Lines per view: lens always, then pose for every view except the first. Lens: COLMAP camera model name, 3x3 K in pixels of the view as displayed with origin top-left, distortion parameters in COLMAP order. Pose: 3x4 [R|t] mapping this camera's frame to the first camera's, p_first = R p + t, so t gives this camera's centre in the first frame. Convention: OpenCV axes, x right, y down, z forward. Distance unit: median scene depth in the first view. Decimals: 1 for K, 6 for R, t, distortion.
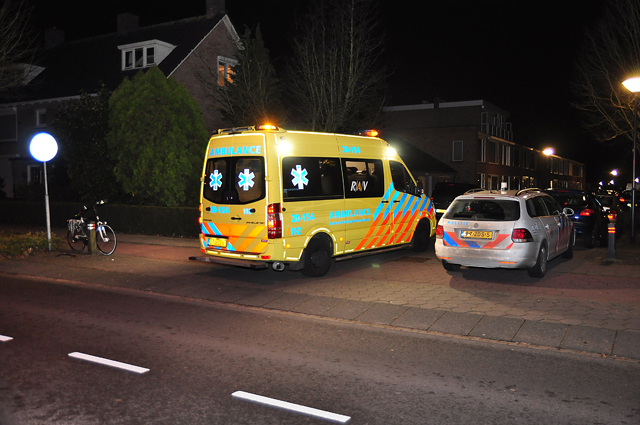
lens RADIAL K [[585.1, 0, 319.8], [0, 585.1, 211.3], [0, 0, 1]] dist [0.020599, 0.000044]
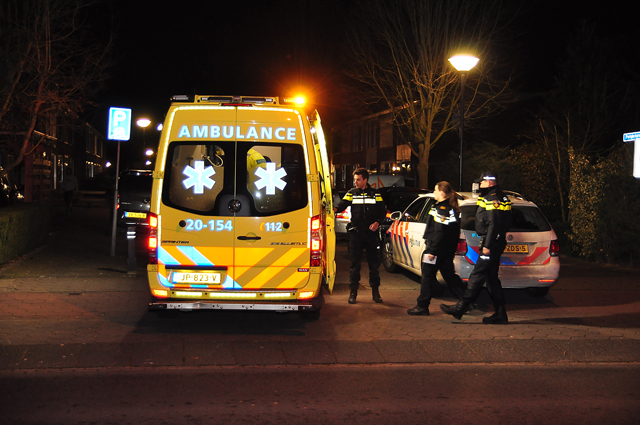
lens RADIAL K [[963.2, 0, 318.6], [0, 963.2, 212.8], [0, 0, 1]] dist [0.125529, 0.000000]
pose [[0.751193, -0.013852, 0.659938, -0.796383], [0.010438, 0.999904, 0.009107, -0.024839], [-0.660000, 0.000047, 0.751265, 0.153946]]
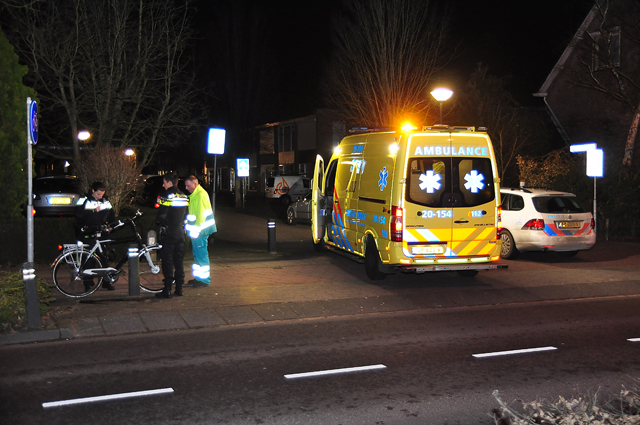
lens RADIAL K [[801.6, 0, 337.0], [0, 801.6, 204.3], [0, 0, 1]] dist [0.032120, 0.000000]
pose [[0.558515, -0.030992, 0.828915, -1.363646], [0.034930, 0.999294, 0.013827, -0.042389], [-0.828758, 0.021232, 0.559204, 0.439804]]
